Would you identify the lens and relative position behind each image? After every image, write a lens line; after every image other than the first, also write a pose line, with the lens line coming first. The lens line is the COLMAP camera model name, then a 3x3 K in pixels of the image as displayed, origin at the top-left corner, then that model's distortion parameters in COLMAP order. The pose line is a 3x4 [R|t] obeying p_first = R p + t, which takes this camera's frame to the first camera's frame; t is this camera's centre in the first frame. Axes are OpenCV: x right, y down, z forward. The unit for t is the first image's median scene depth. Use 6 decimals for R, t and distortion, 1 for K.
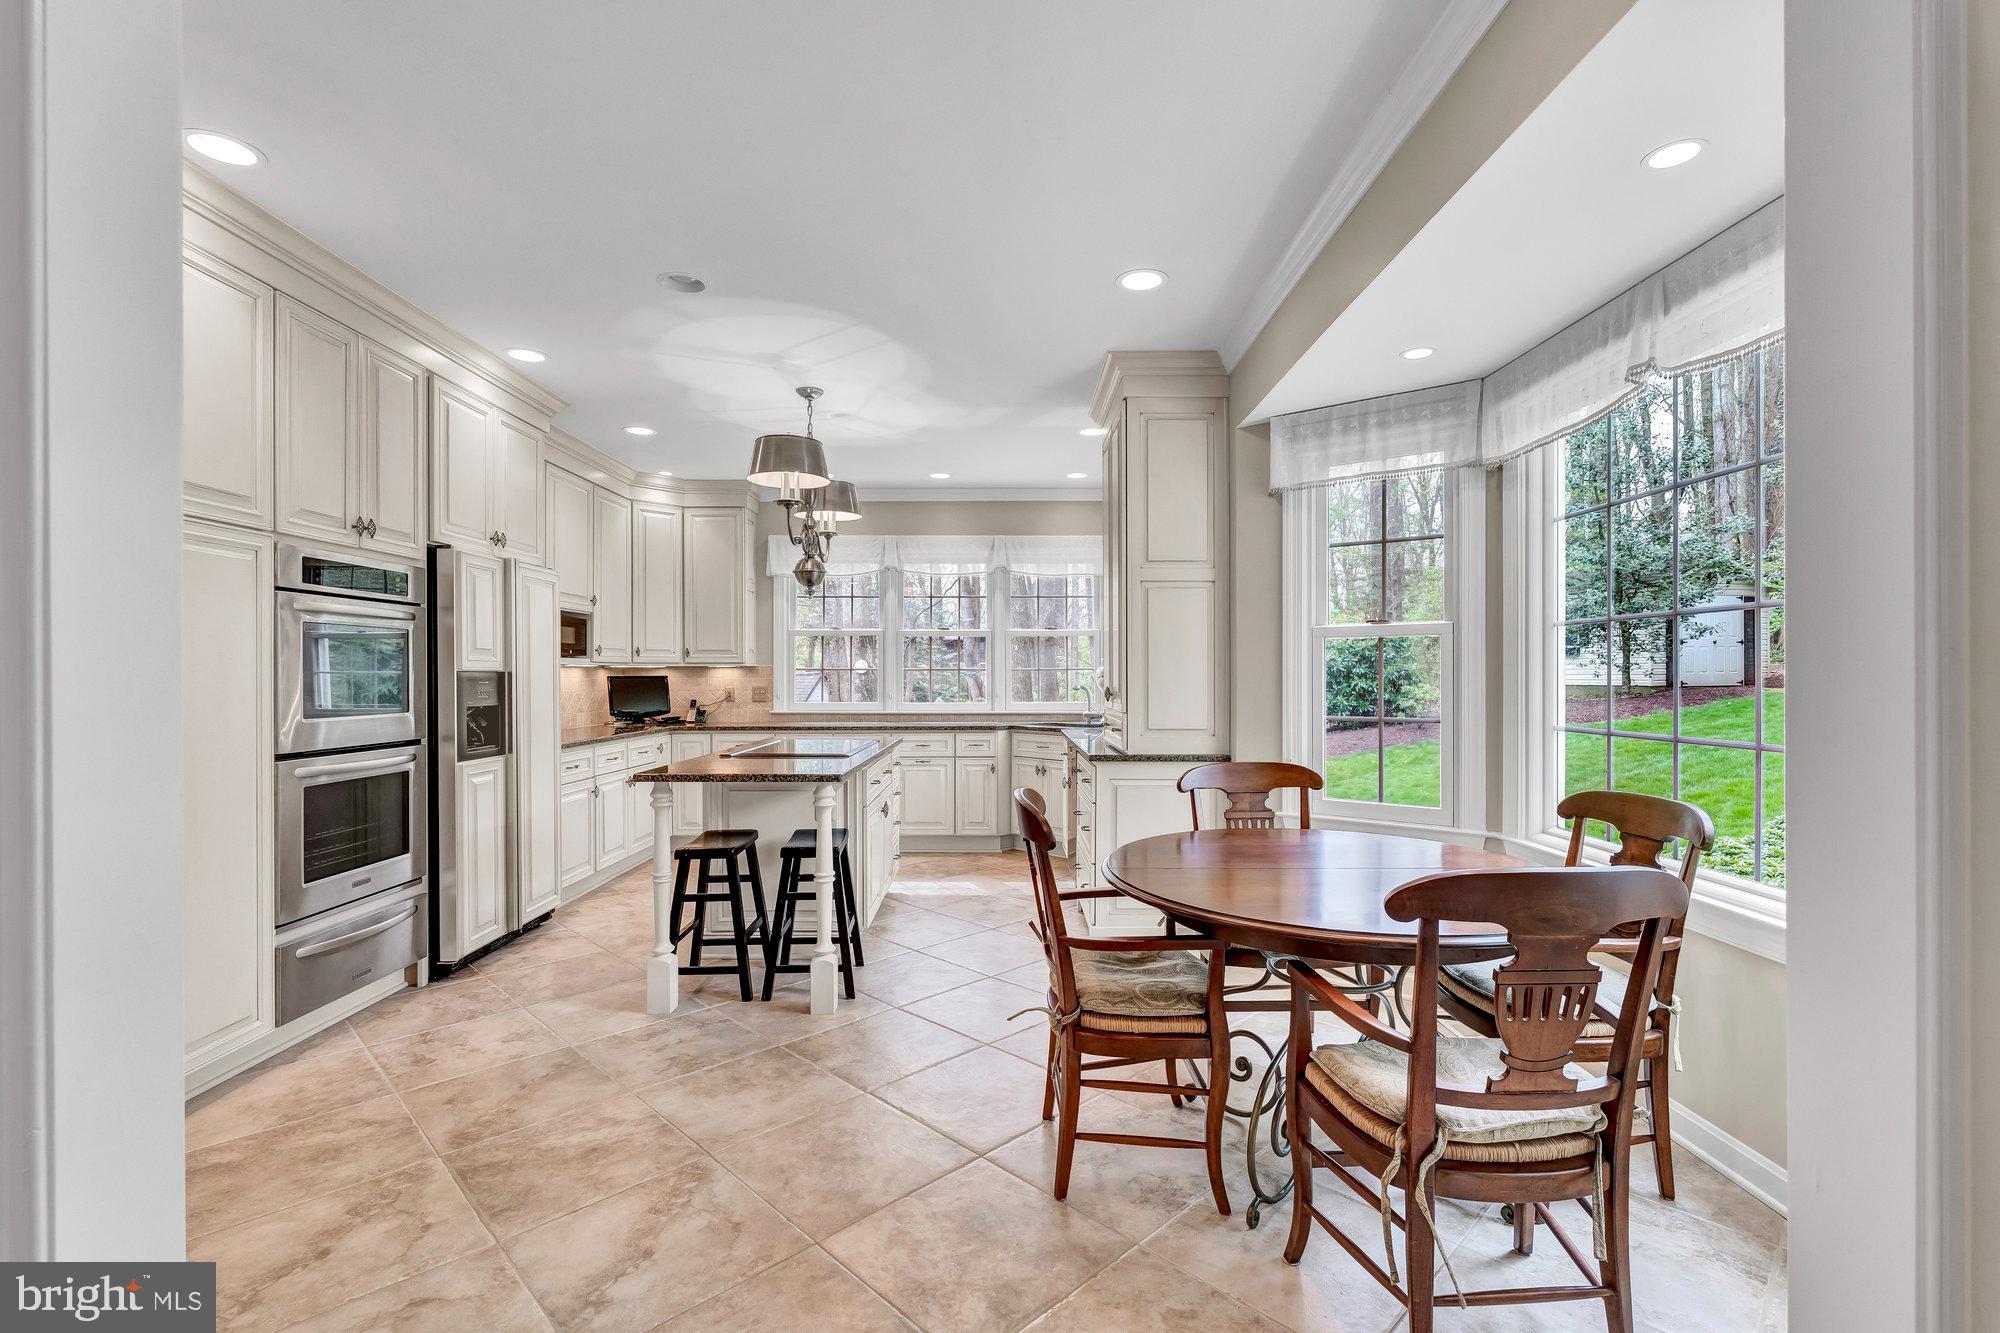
lens RADIAL K [[926.3, 0, 1005.7], [0, 926.3, 675.7], [0, 0, 1]] dist [0.001783, -0.000854]
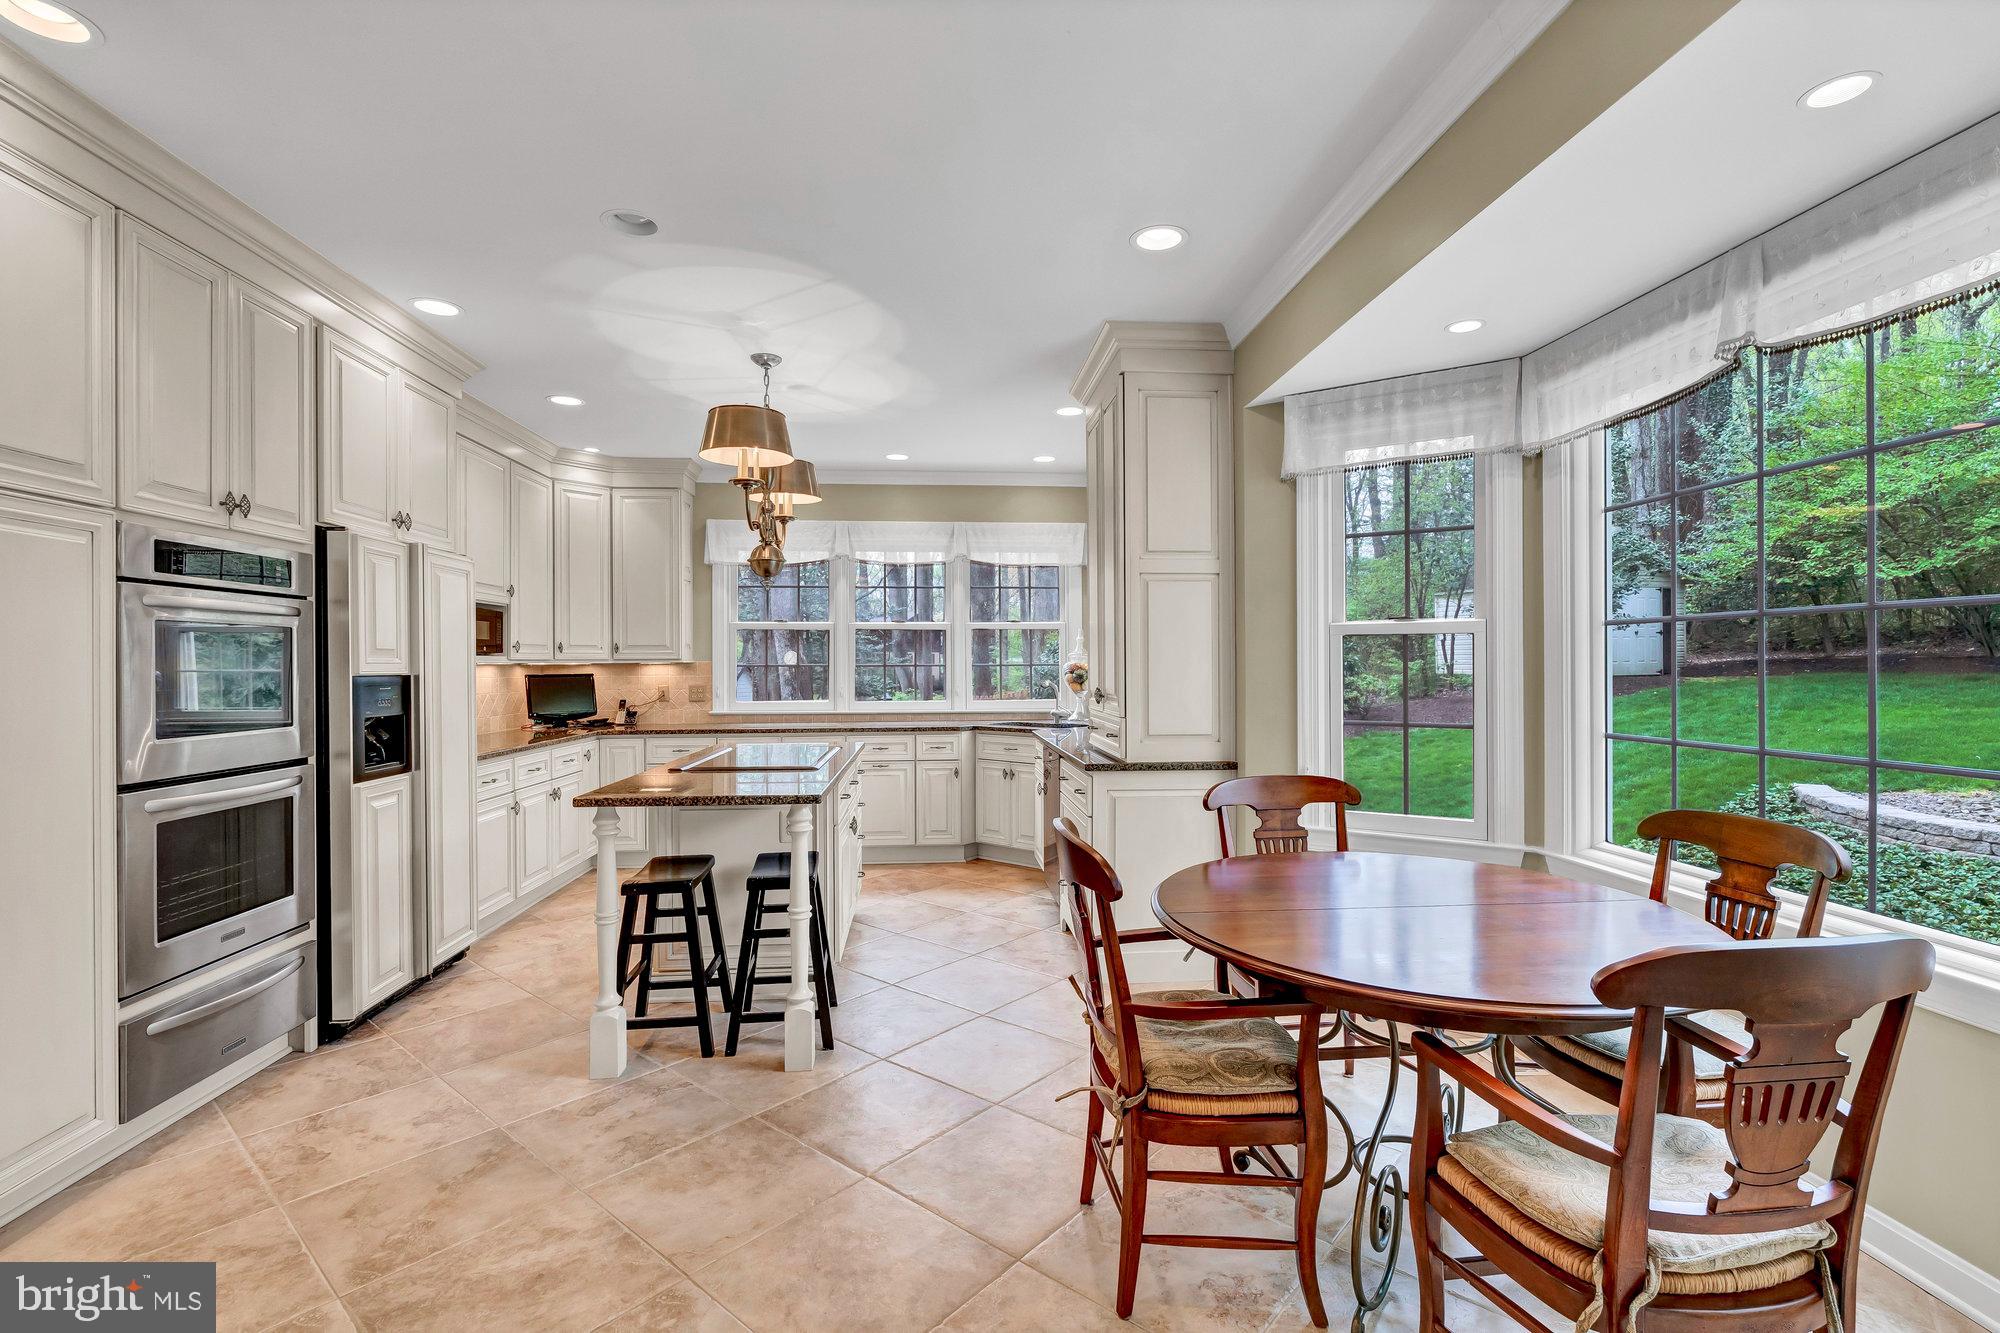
lens RADIAL K [[926.3, 0, 998.9], [0, 926.3, 661.8], [0, 0, 1]] dist [0.001783, -0.000854]
pose [[0.996585, -0.003085, 0.082516, -0.083200], [0.003194, 0.999994, -0.001182, -0.016964], [-0.082512, 0.001442, 0.996589, 0.121268]]
